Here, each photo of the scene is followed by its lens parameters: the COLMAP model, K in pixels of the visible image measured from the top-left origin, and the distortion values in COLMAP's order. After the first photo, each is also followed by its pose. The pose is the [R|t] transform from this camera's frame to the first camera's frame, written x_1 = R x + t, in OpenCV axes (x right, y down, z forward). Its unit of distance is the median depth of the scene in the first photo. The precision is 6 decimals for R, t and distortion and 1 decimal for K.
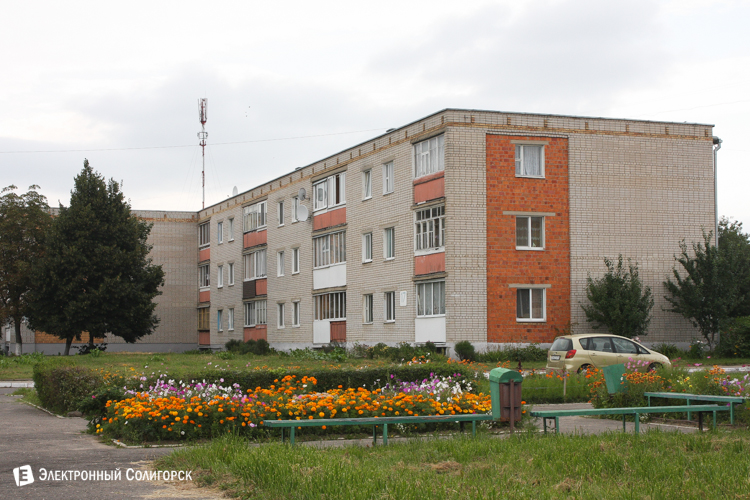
lens RADIAL K [[1397.1, 0, 374.7], [0, 1397.1, 251.2], [0, 0, 1]] dist [-0.008001, 0.000000]
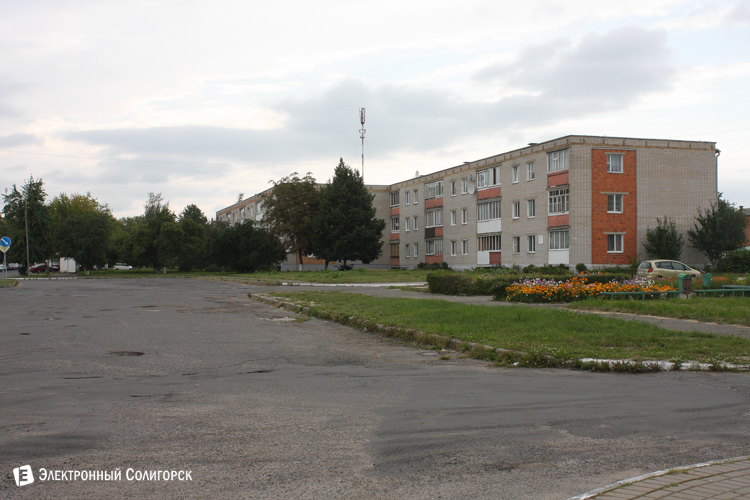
lens RADIAL K [[985.6, 0, 375.7], [0, 985.6, 248.7], [0, 0, 1]] dist [-0.080694, 0.000000]
pose [[0.998387, 0.002031, -0.056738, -0.119554], [0.000773, 0.998781, 0.049363, -0.016877], [0.056769, -0.049327, 0.997168, -0.270142]]
